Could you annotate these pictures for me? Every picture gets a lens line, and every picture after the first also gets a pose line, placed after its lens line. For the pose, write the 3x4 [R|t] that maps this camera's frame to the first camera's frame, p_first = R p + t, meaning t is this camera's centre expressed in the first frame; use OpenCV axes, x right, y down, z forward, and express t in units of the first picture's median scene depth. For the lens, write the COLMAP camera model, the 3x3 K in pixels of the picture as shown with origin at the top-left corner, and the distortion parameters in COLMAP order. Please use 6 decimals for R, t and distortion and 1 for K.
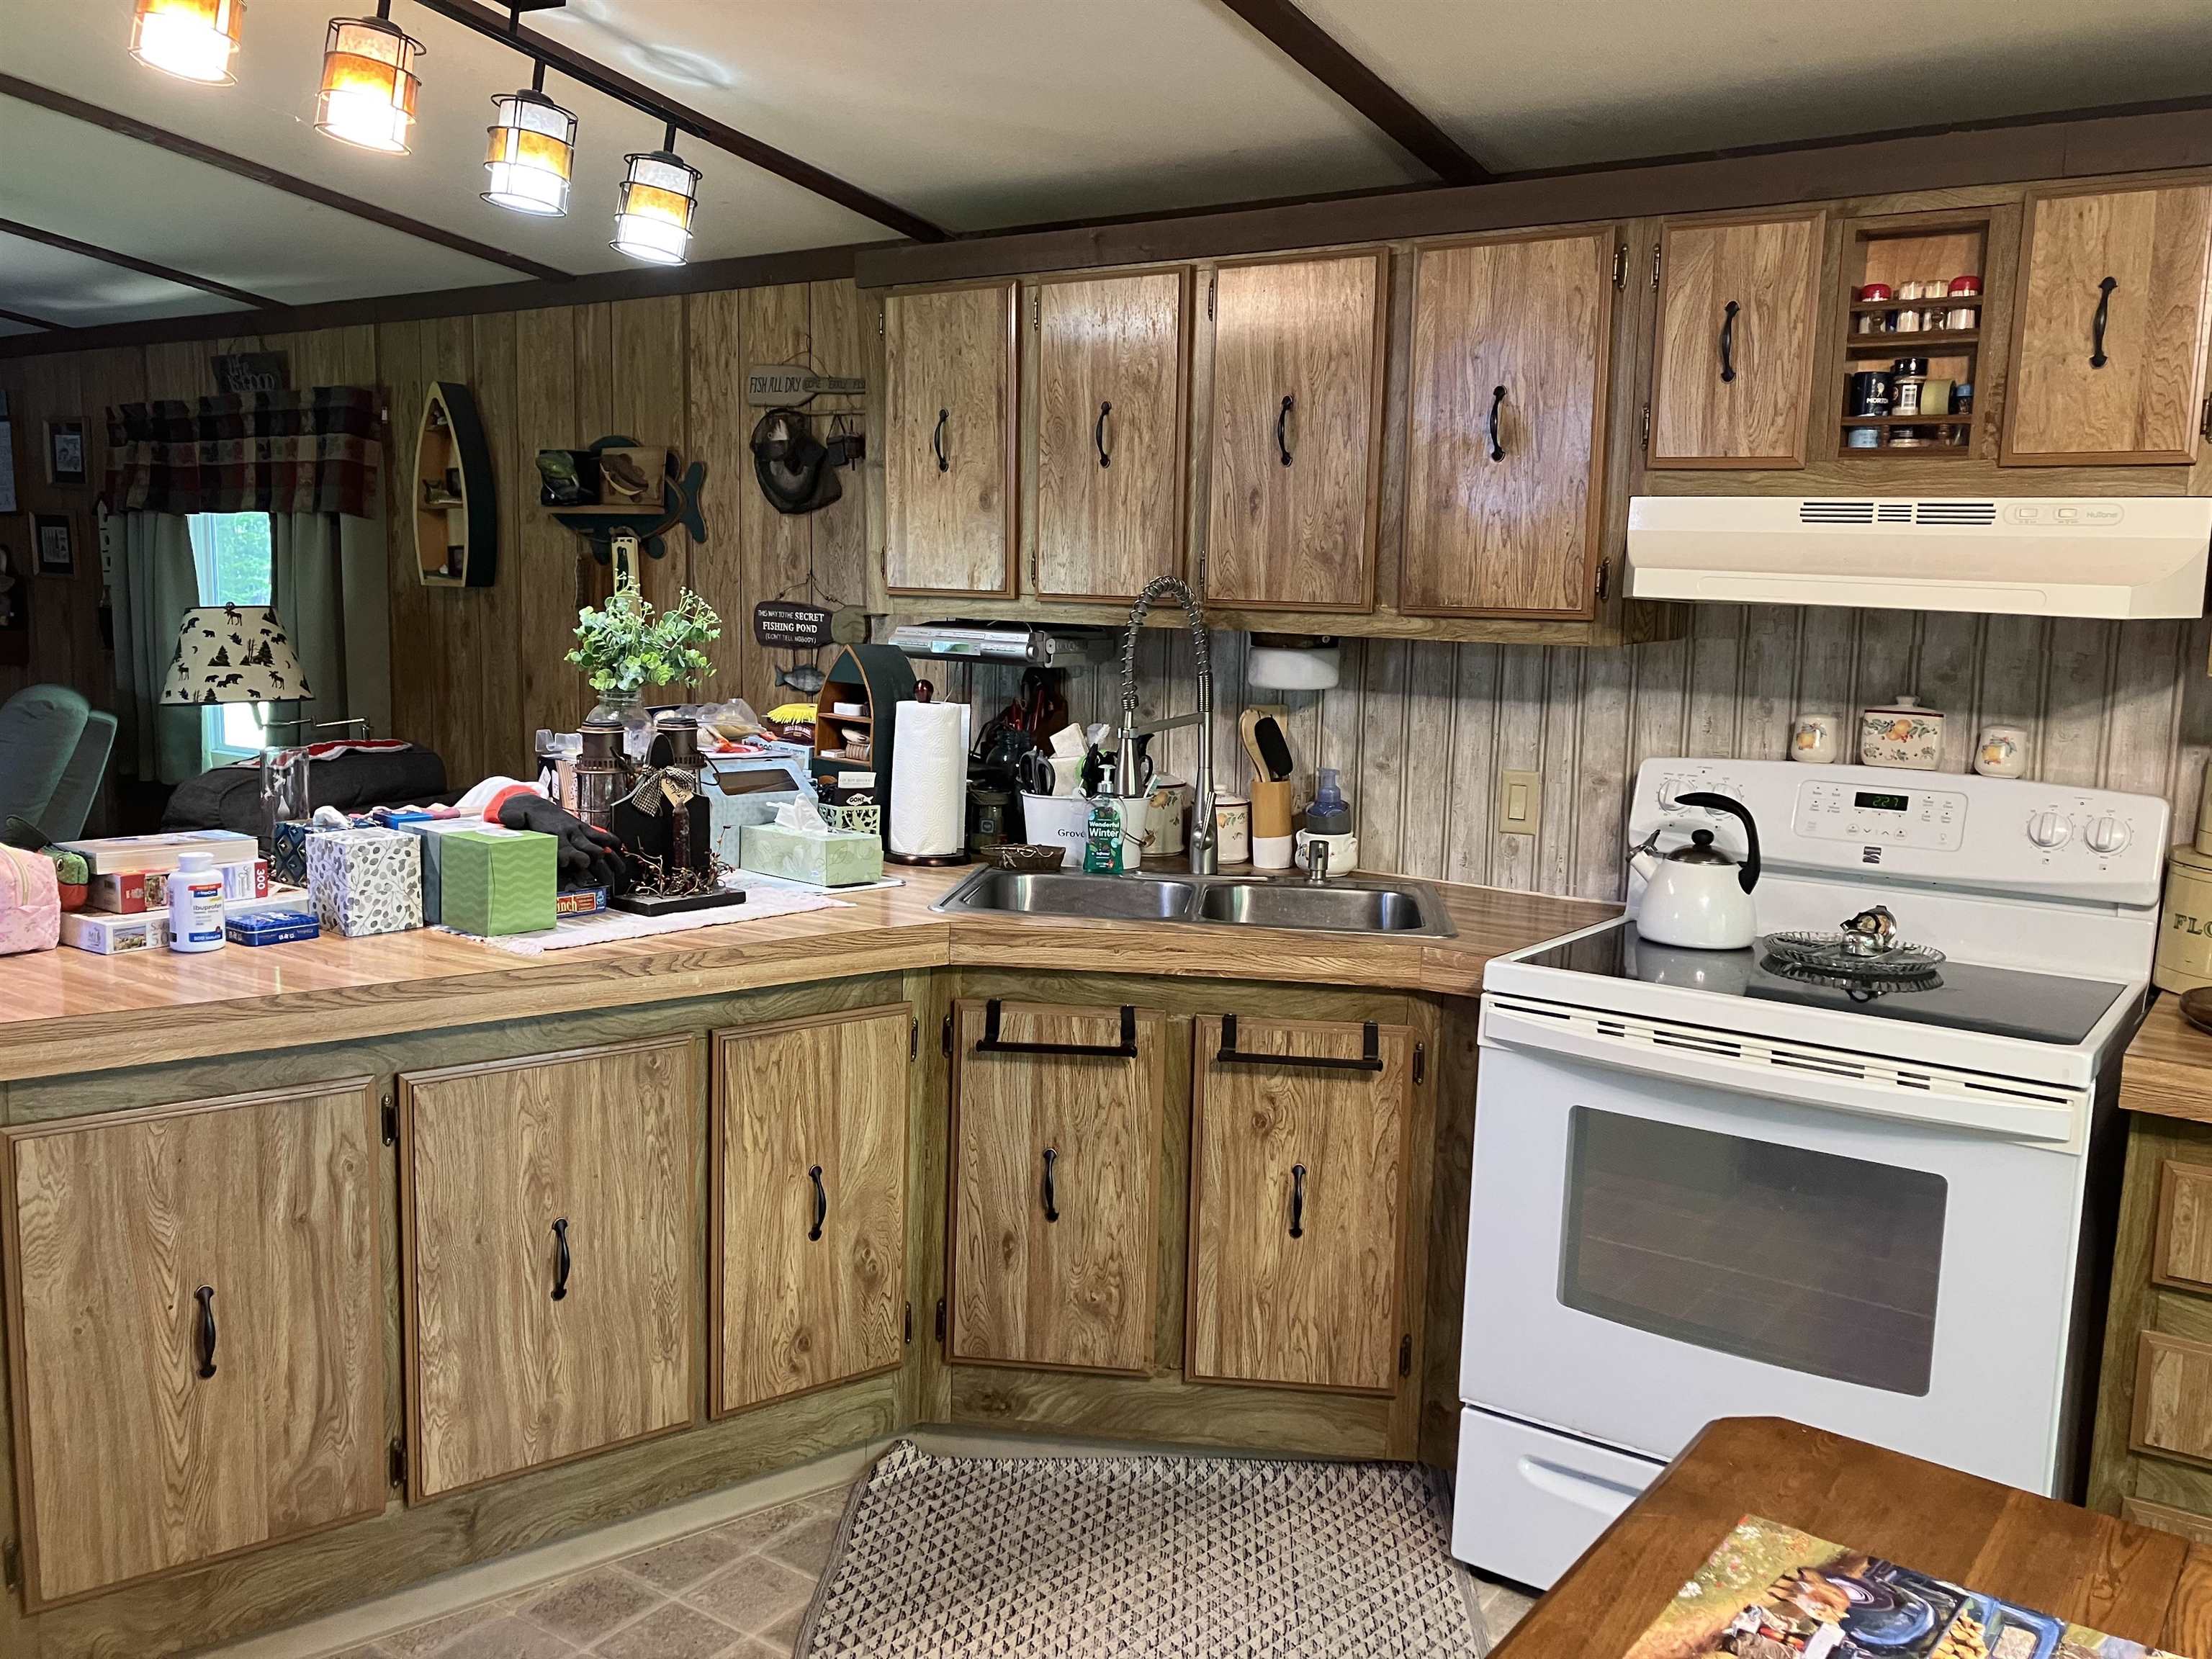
lens RADIAL K [[1828.0, 0, 1121.6], [0, 1828.0, 826.8], [0, 0, 1]] dist [0.039553, -0.041137]
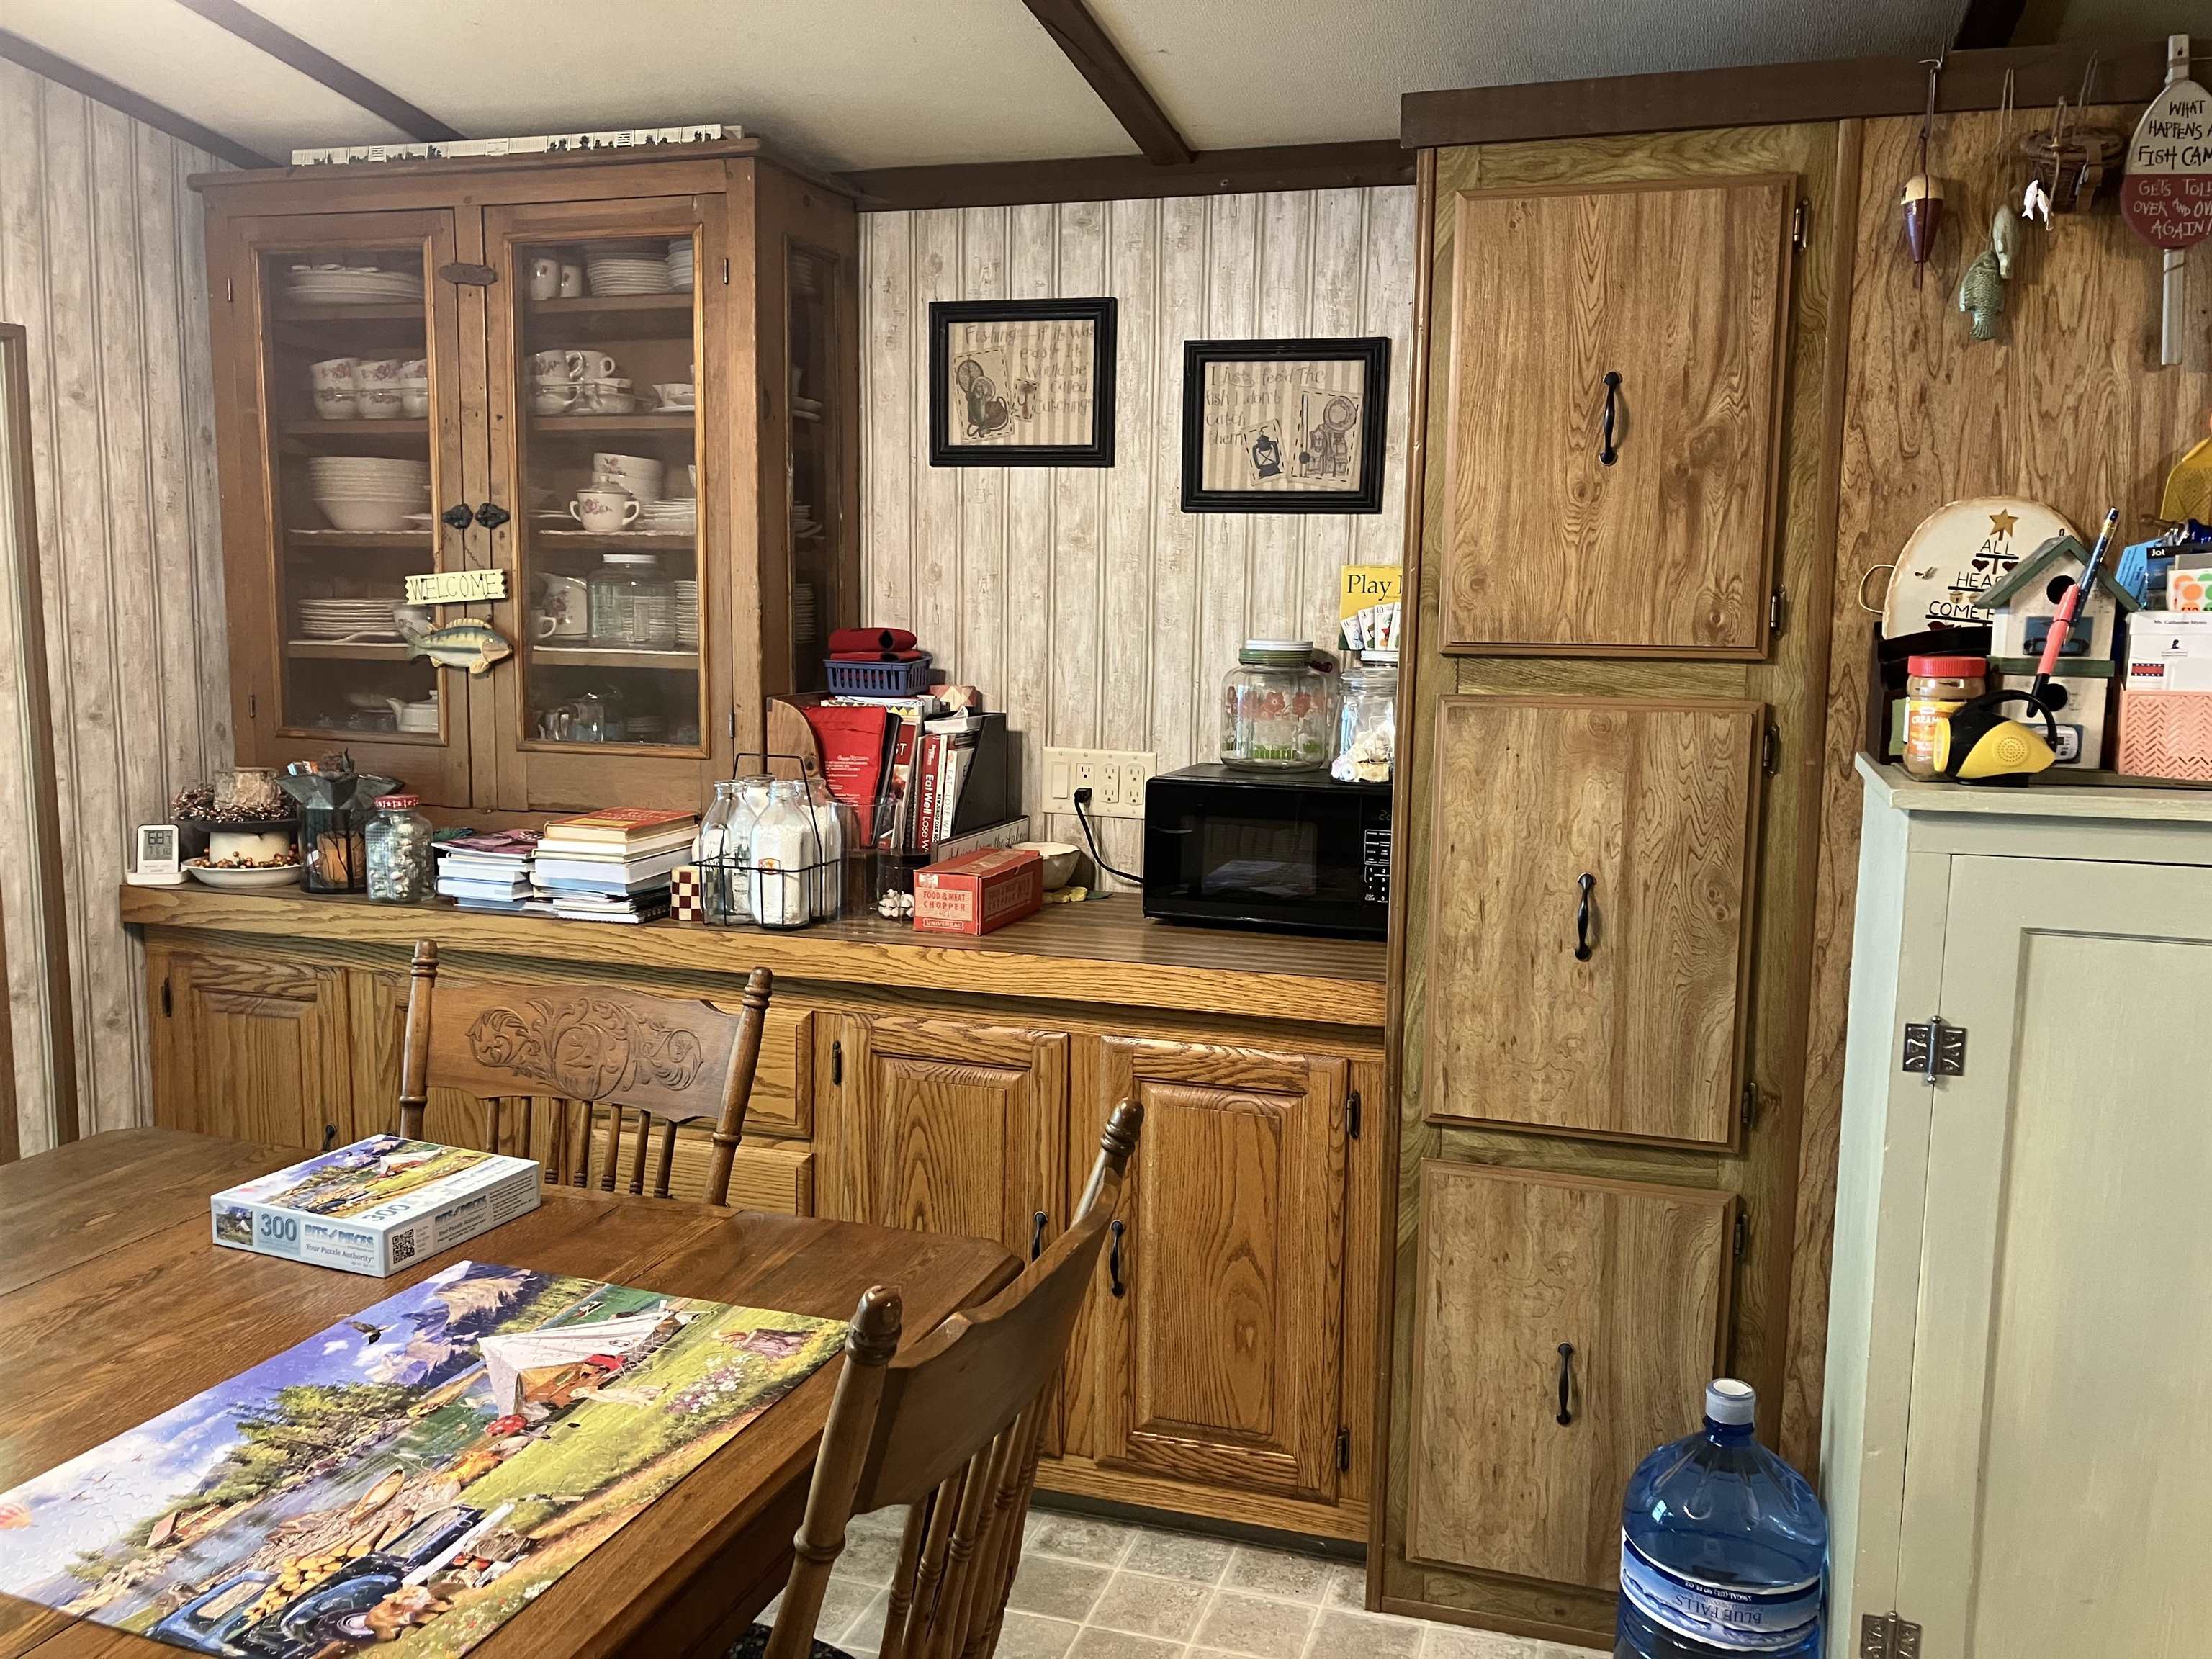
lens RADIAL K [[1828.0, 0, 1124.4], [0, 1828.0, 834.4], [0, 0, 1]] dist [0.039553, -0.041137]
pose [[-0.956129, 0.005041, -0.292902, 0.133149], [-0.074900, 0.962412, 0.261061, -0.120283], [0.283208, 0.271546, -0.919813, 0.859588]]
